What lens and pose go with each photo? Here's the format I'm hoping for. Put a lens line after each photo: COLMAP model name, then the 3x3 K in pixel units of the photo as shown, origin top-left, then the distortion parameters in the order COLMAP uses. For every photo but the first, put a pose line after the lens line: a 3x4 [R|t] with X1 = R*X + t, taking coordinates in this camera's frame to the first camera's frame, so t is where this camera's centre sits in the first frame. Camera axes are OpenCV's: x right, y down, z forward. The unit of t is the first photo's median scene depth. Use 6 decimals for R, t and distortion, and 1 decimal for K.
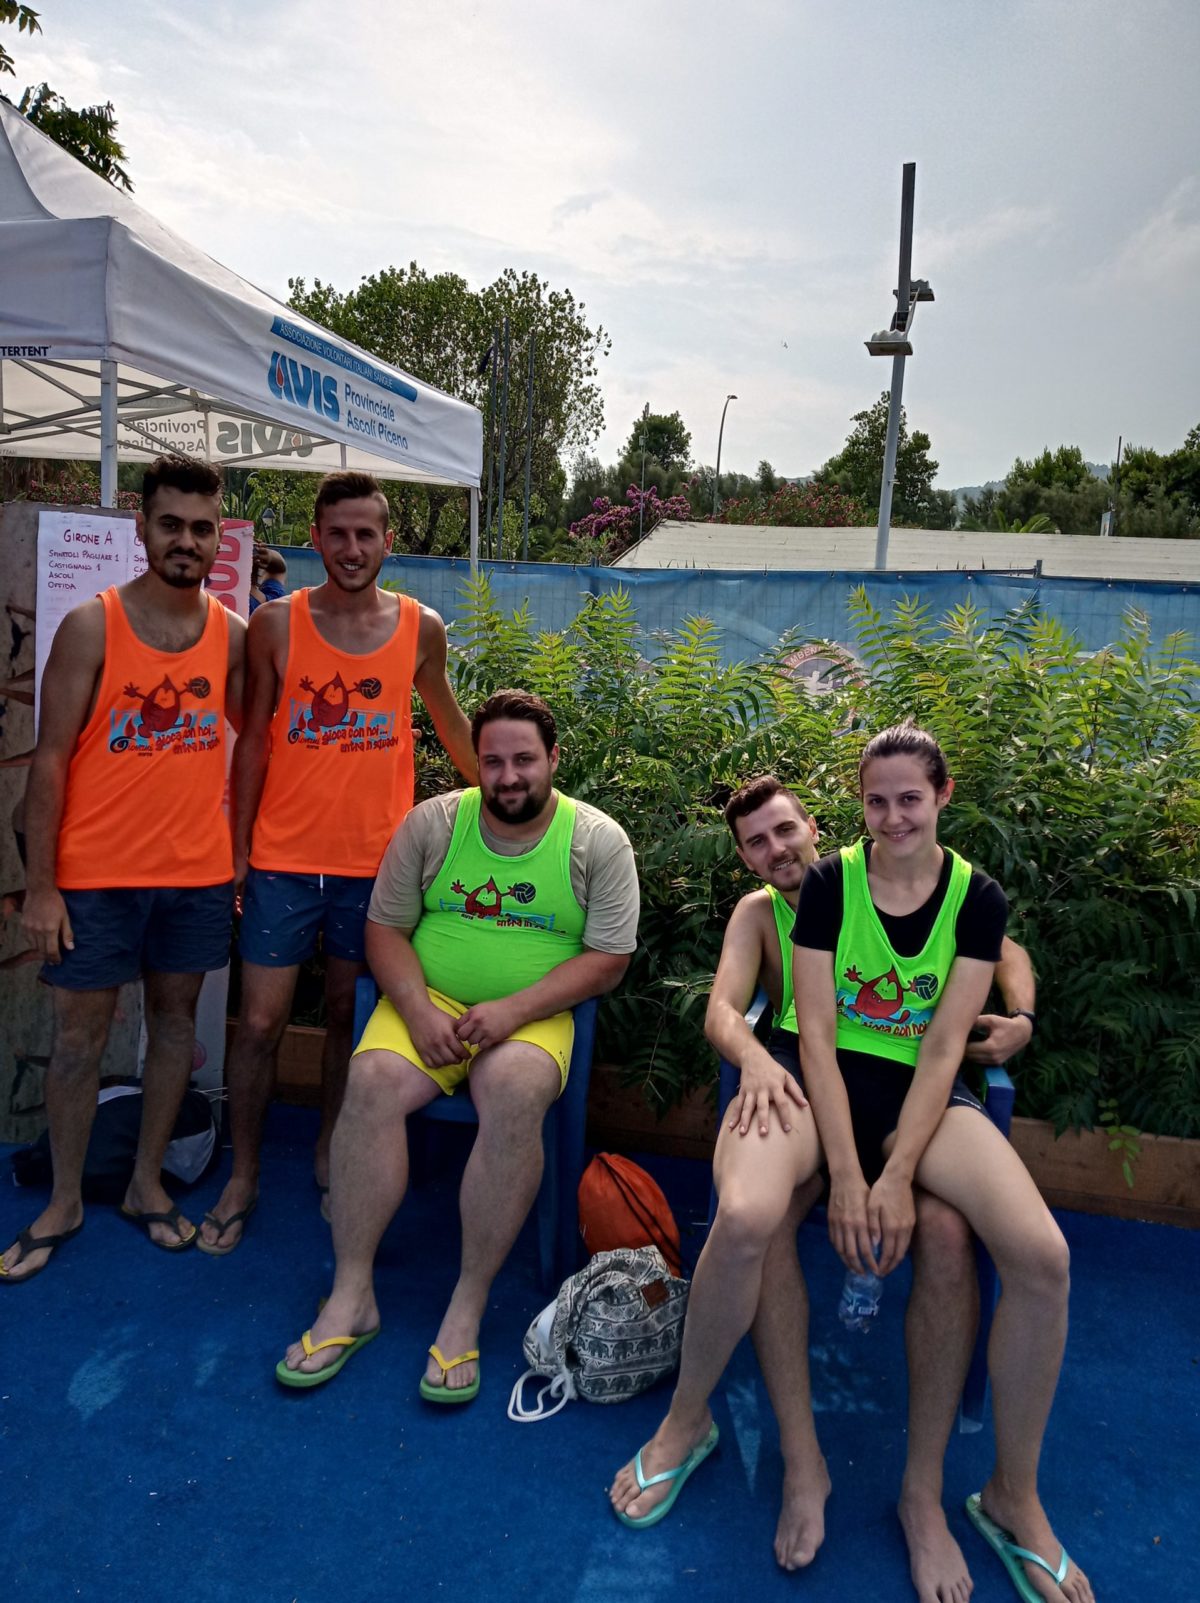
lens RADIAL K [[1216.5, 0, 610.5], [0, 1216.5, 804.9], [0, 0, 1]] dist [0.030493, -0.041794]
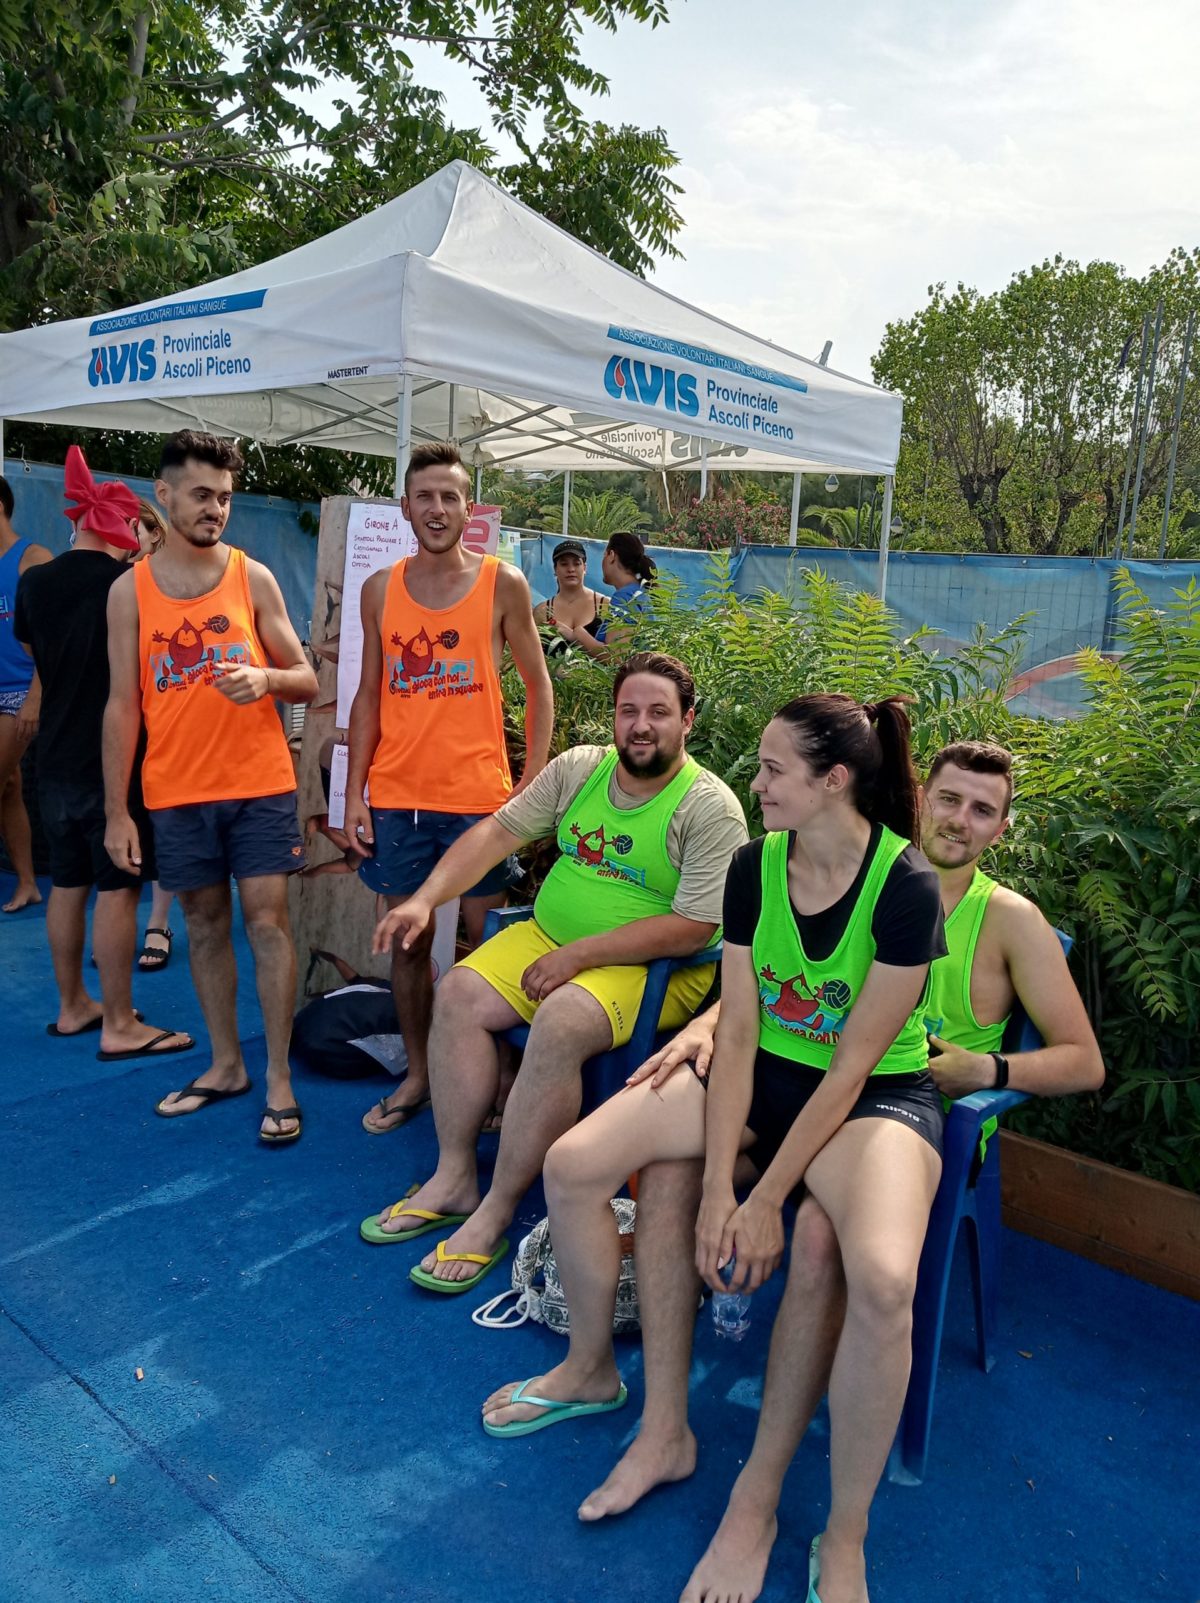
lens RADIAL K [[1216.5, 0, 618.1], [0, 1216.5, 799.3], [0, 0, 1]] dist [0.030493, -0.041794]
pose [[0.874200, 0.080981, -0.478765, 0.396658], [-0.085896, 0.996236, 0.011668, 0.016458], [0.477908, 0.030924, 0.877866, 0.078216]]
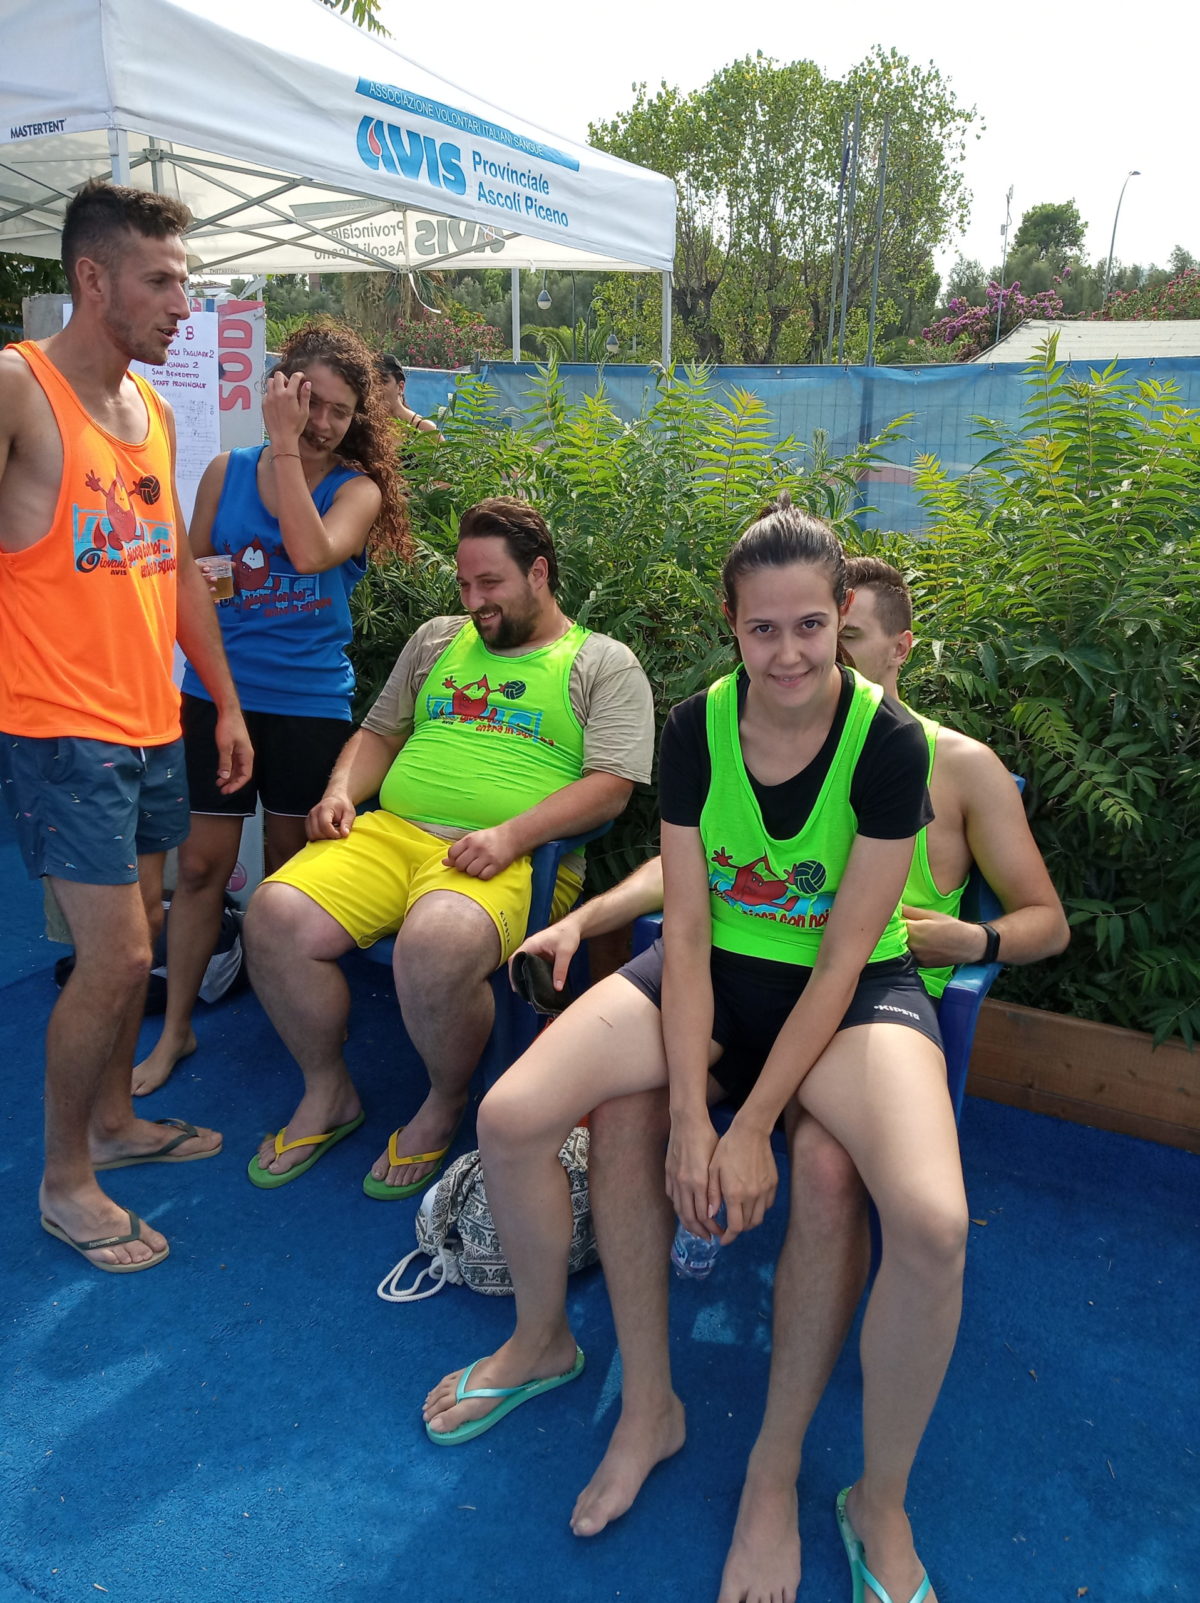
lens RADIAL K [[1216.5, 0, 608.5], [0, 1216.5, 796.6], [0, 0, 1]] dist [0.030493, -0.041794]
pose [[0.958680, 0.050205, -0.280021, 0.246385], [-0.013793, 0.991350, 0.130518, 0.012034], [0.284152, -0.121263, 0.951080, 0.180683]]
